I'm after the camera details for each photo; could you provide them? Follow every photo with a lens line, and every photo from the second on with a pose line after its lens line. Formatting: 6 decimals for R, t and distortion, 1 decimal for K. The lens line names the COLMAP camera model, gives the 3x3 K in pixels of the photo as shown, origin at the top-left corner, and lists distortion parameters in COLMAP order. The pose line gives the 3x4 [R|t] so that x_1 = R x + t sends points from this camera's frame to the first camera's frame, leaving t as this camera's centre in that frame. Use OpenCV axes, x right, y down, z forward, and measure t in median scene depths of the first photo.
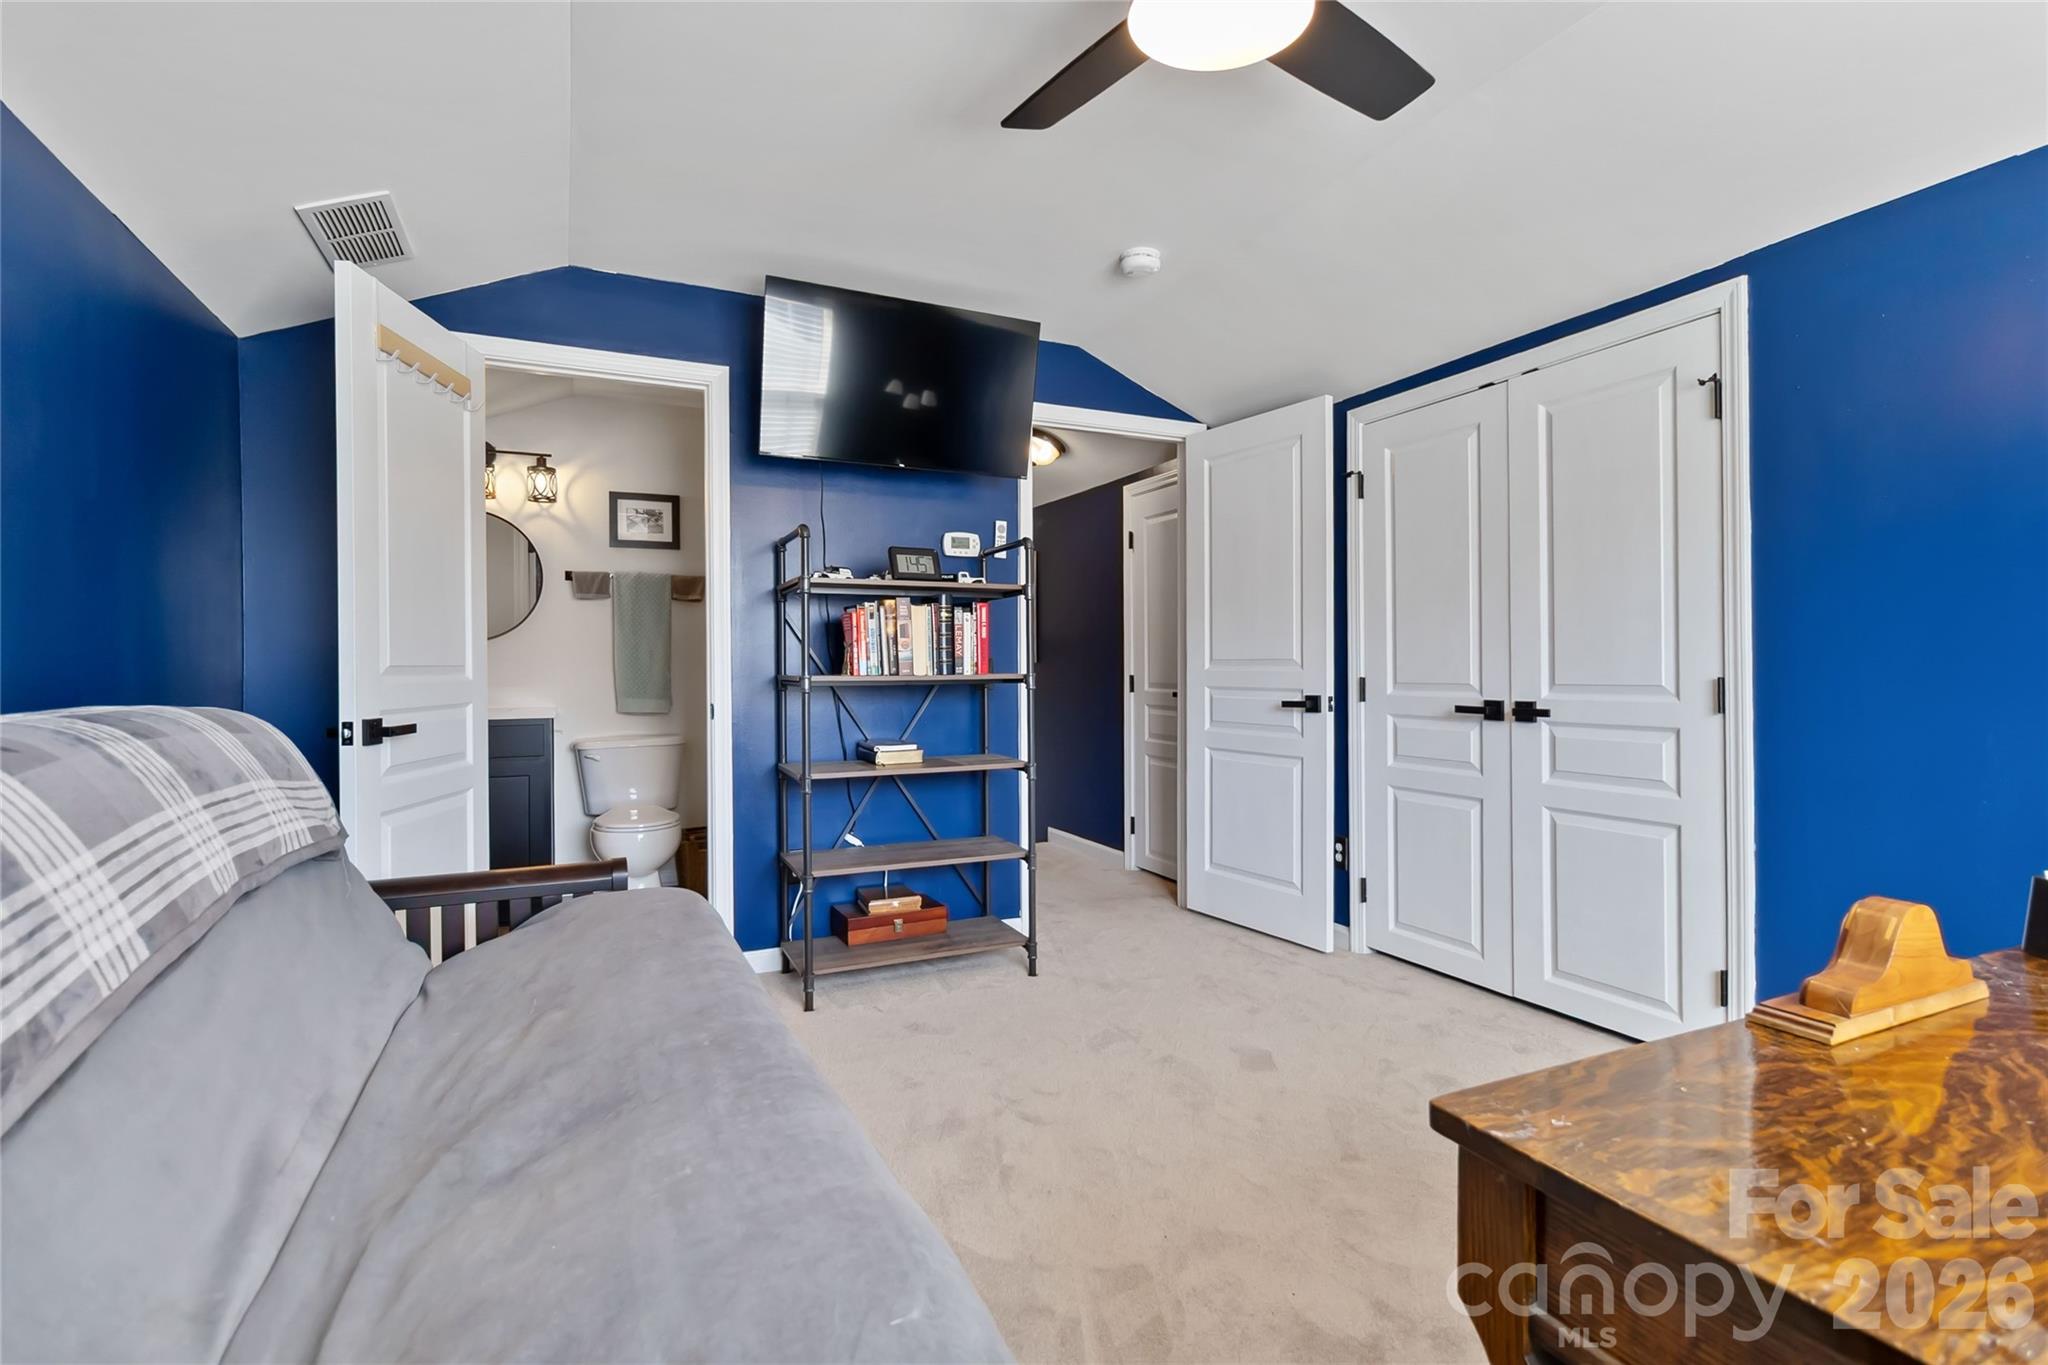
lens RADIAL K [[926.0, 0, 1024.0], [0, 926.0, 682.5], [0, 0, 1]] dist [0.001142, 0.000071]
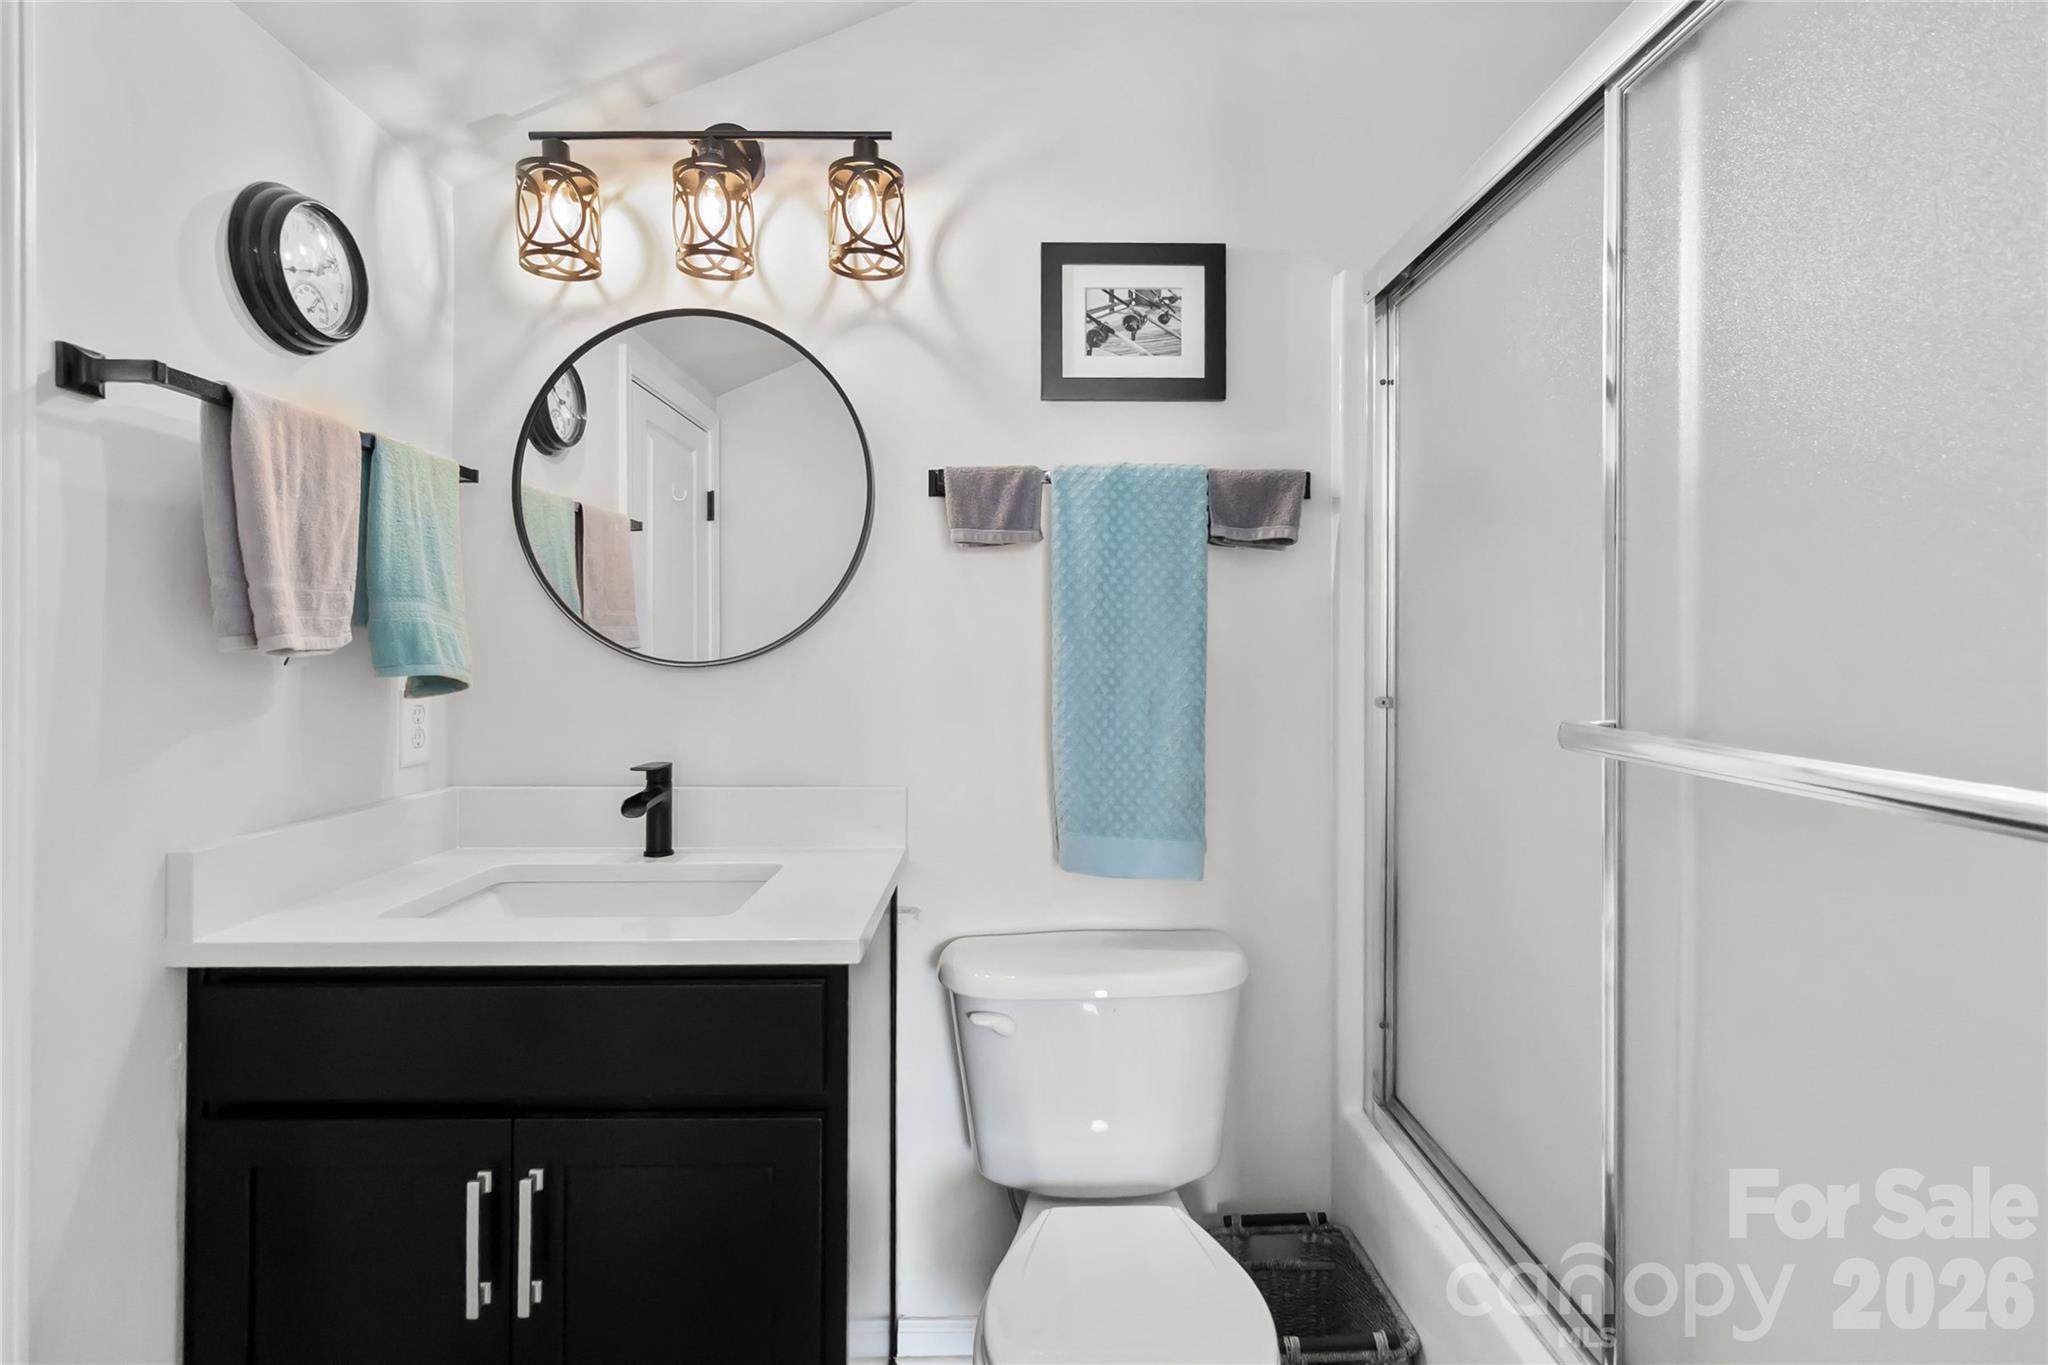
lens RADIAL K [[966.8, 0, 1026.2], [0, 966.8, 656.7], [0, 0, 1]] dist [0.000915, 0.000124]
pose [[0.915486, 0.009640, -0.402234, -0.301814], [-0.008217, 0.999952, 0.005263, -0.049271], [0.402266, -0.001513, 0.915522, 0.656487]]
